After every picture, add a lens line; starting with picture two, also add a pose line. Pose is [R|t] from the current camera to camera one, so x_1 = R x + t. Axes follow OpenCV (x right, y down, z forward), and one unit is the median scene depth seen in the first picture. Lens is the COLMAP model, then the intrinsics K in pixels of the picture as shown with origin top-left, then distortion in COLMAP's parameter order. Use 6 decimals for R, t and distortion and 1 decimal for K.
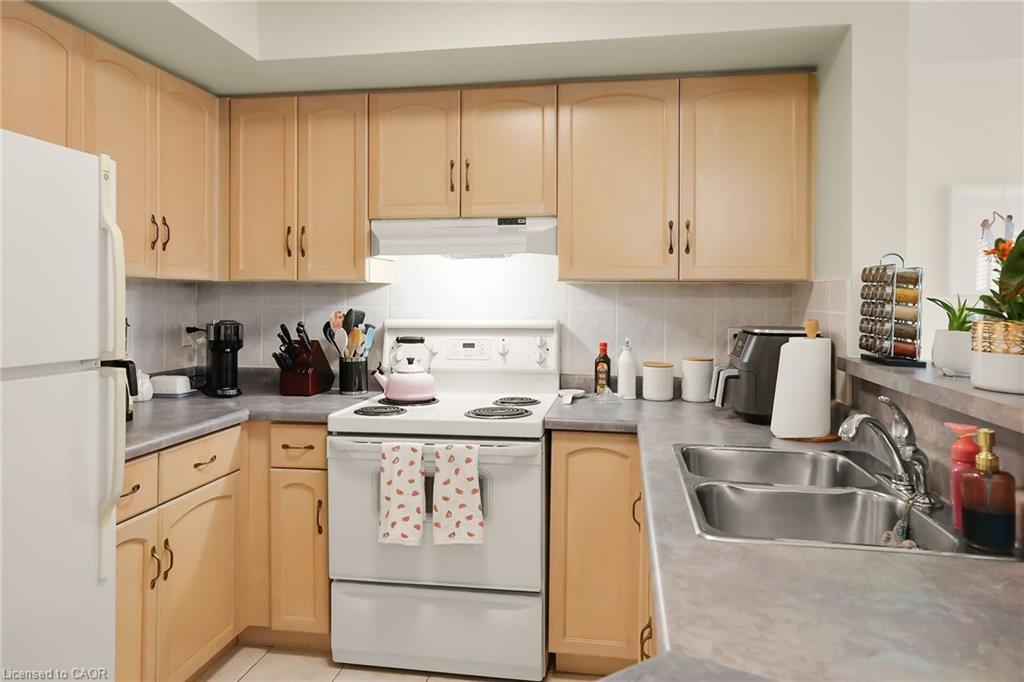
lens RADIAL K [[521.5, 0, 513.2], [0, 521.5, 295.7], [0, 0, 1]] dist [-0.028820, 0.000108]
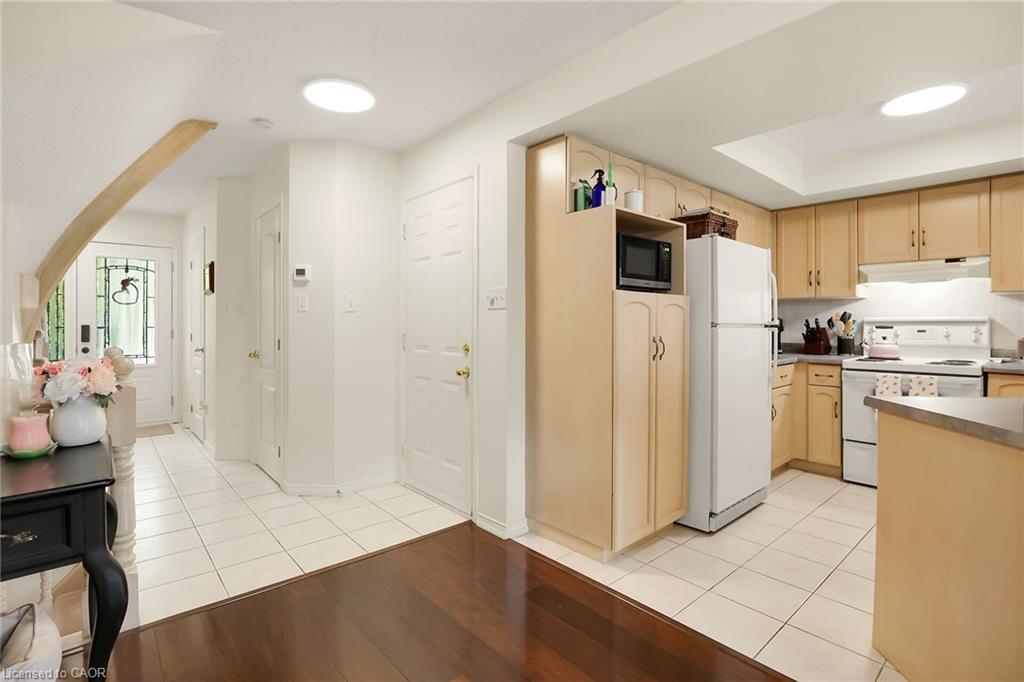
lens RADIAL K [[481.0, 0, 510.1], [0, 481.0, 327.1], [0, 0, 1]] dist [-0.039344, 0.009693]
pose [[0.787047, 0.001878, -0.616891, -0.212846], [-0.005892, 0.999973, -0.004473, 0.101586], [0.616866, 0.007156, 0.787036, -1.189026]]
